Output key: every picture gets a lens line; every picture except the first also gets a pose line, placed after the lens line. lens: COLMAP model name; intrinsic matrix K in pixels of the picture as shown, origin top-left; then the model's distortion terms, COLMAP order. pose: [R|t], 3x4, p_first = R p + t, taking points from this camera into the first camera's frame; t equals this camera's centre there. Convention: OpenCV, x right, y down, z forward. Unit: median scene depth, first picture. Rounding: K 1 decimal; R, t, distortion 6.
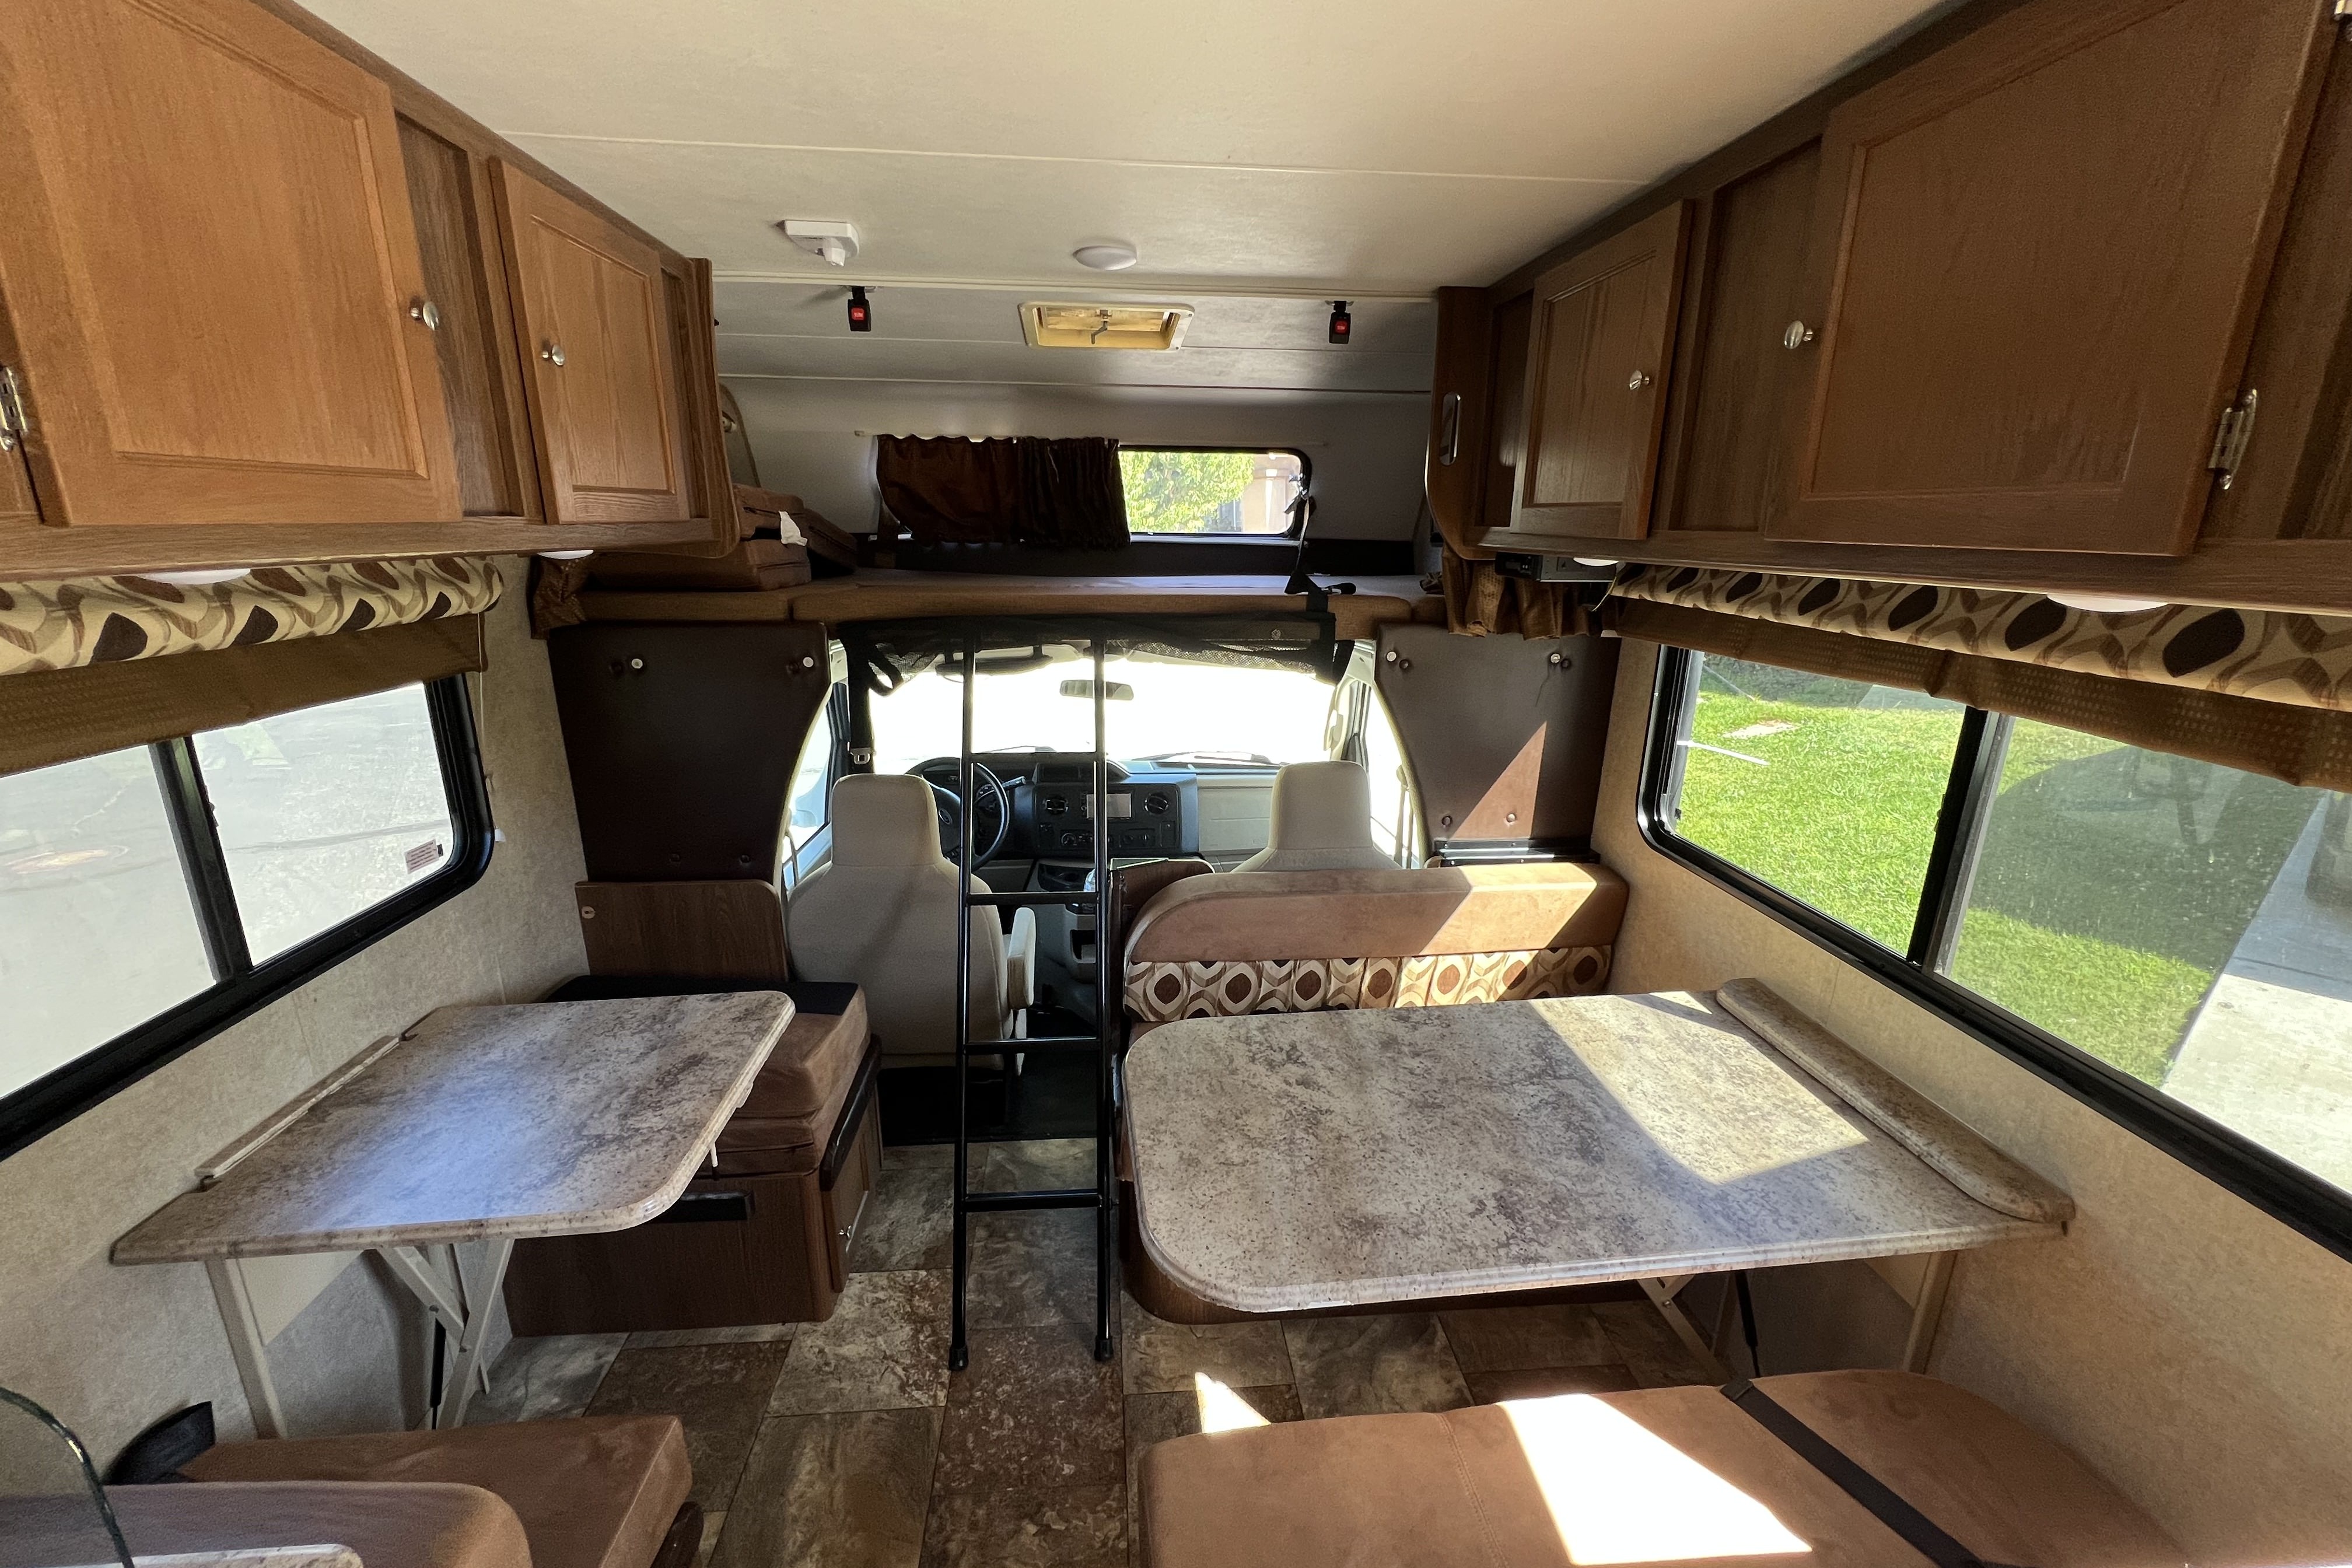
lens RADIAL K [[937.0, 0, 1175.2], [0, 937.0, 781.0], [0, 0, 1]] dist [-0.003823, 0.000431]
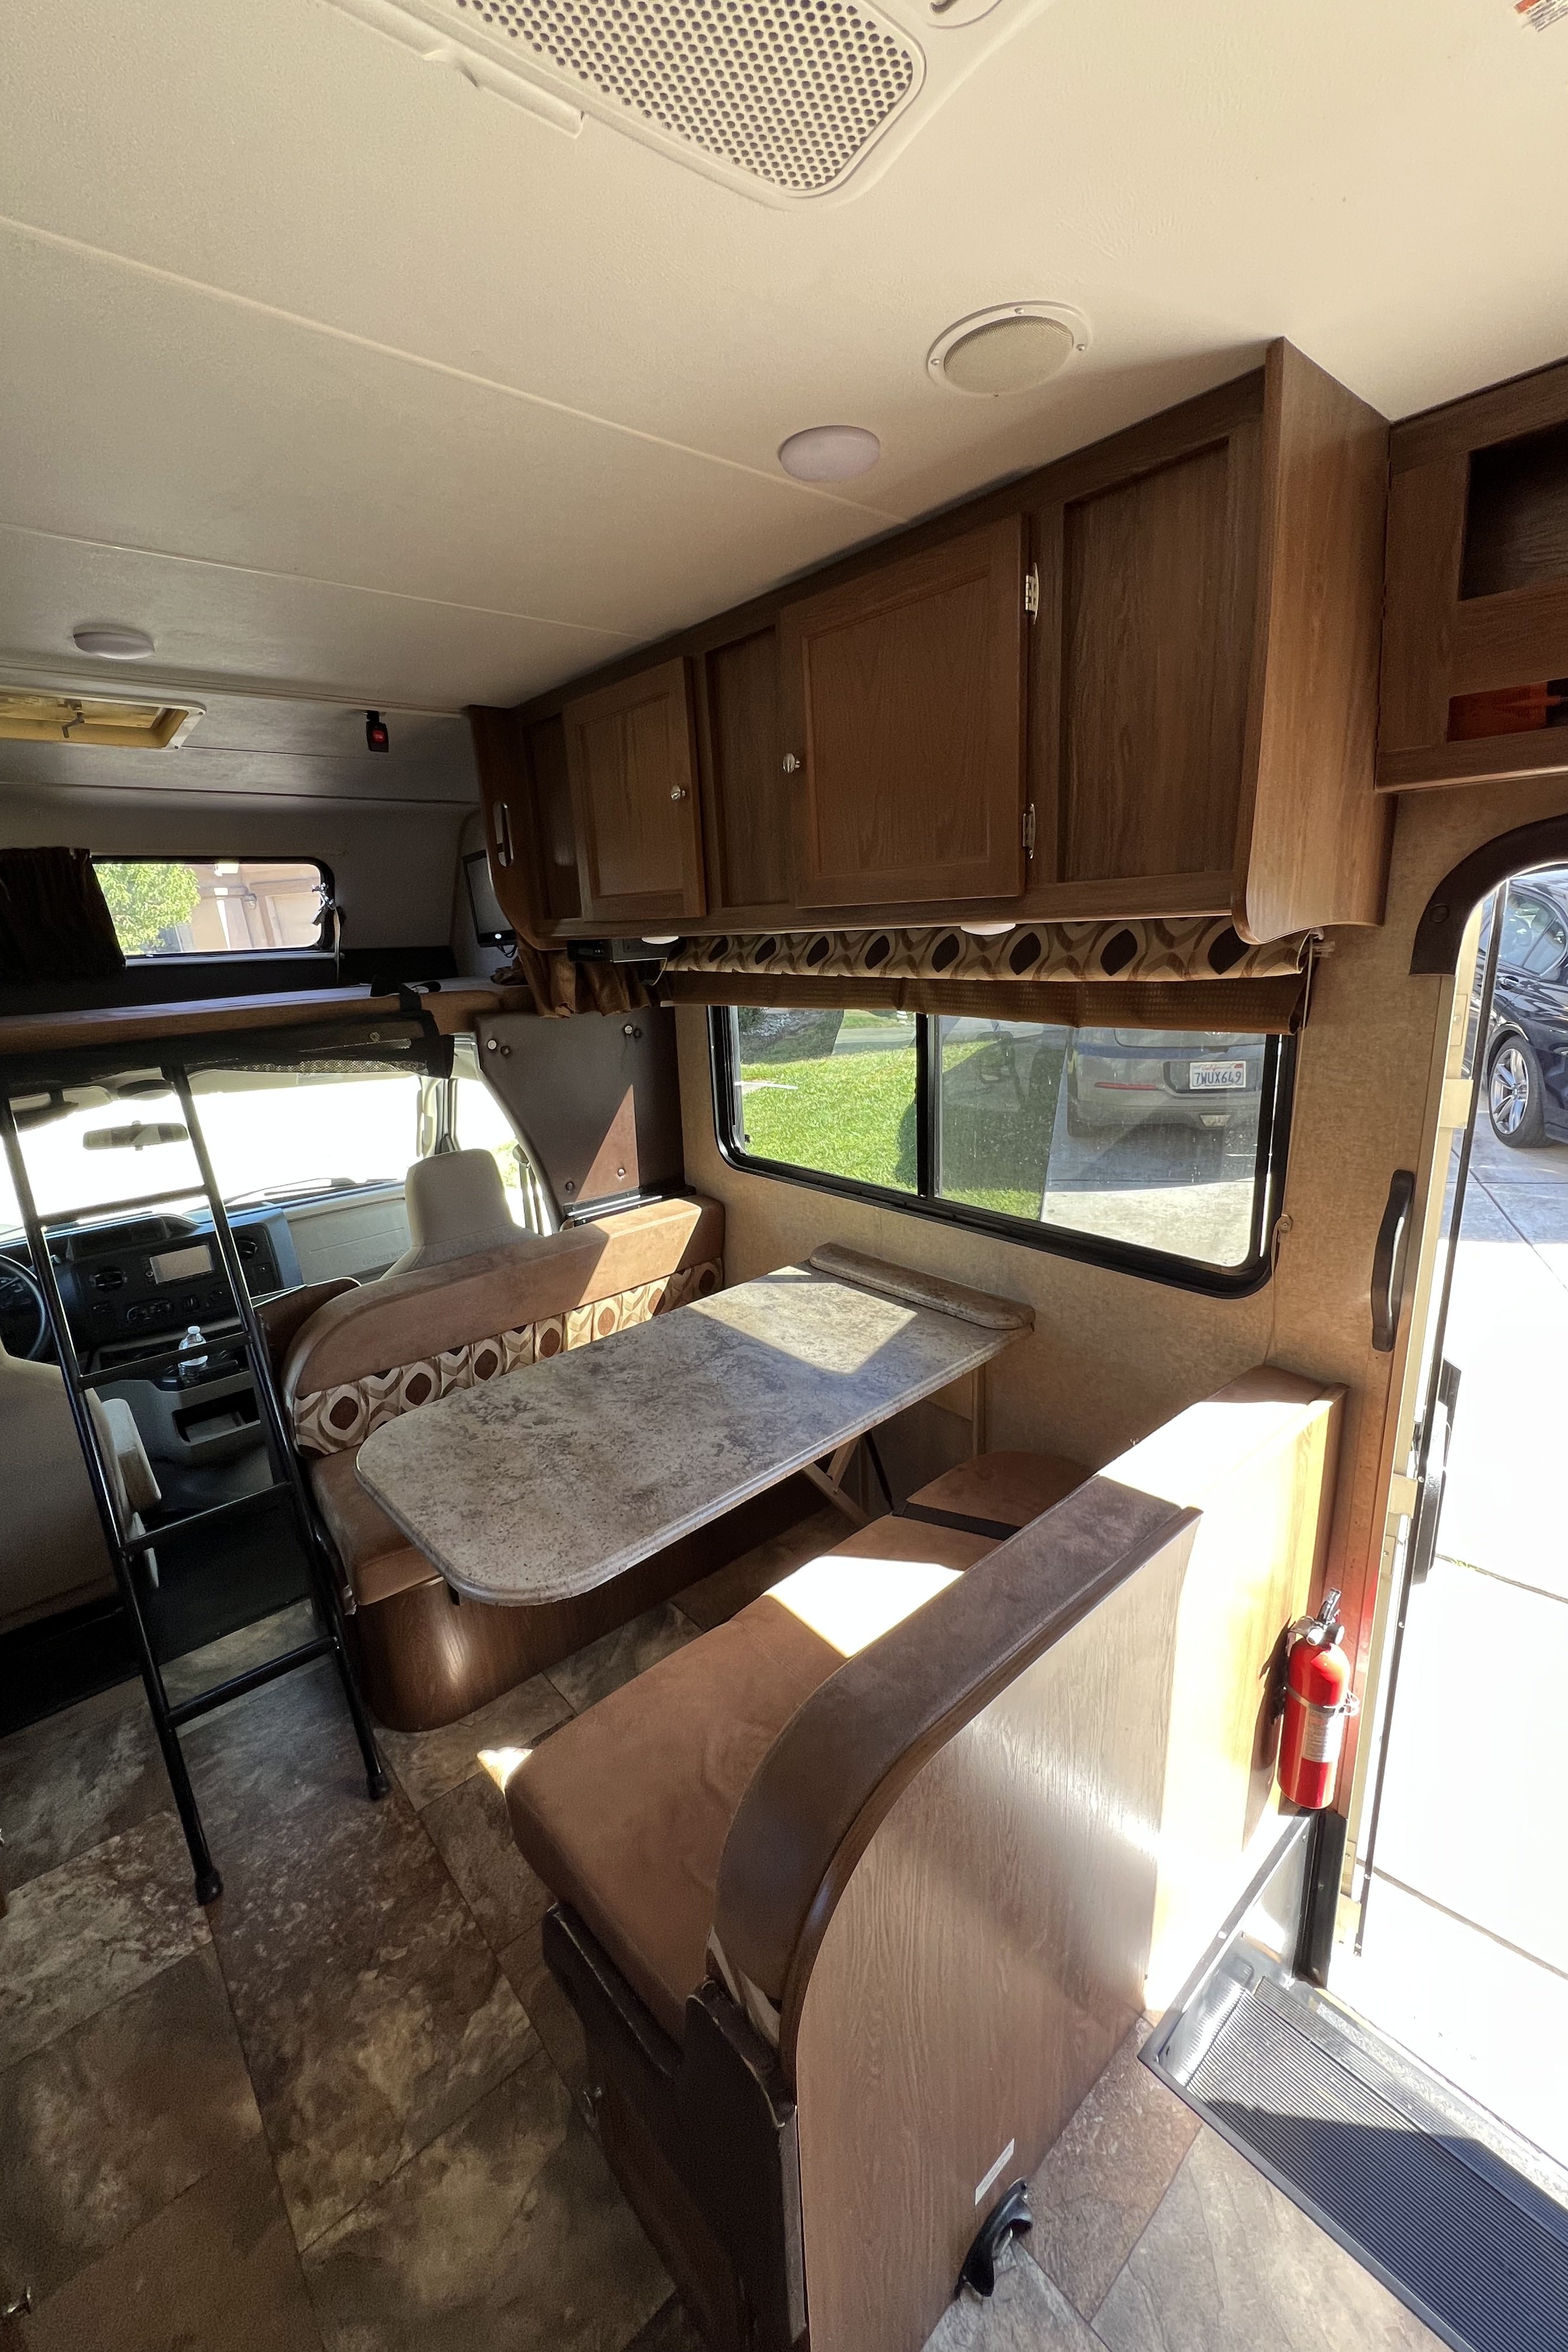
lens RADIAL K [[937.0, 0, 784.0], [0, 937.0, 1176.0], [0, 0, 1]] dist [-0.003823, 0.000431]
pose [[0.804784, -0.200749, 0.558590, -0.136208], [0.210684, 0.976406, 0.047366, 0.035173], [-0.554920, 0.079567, 0.828090, -0.065761]]
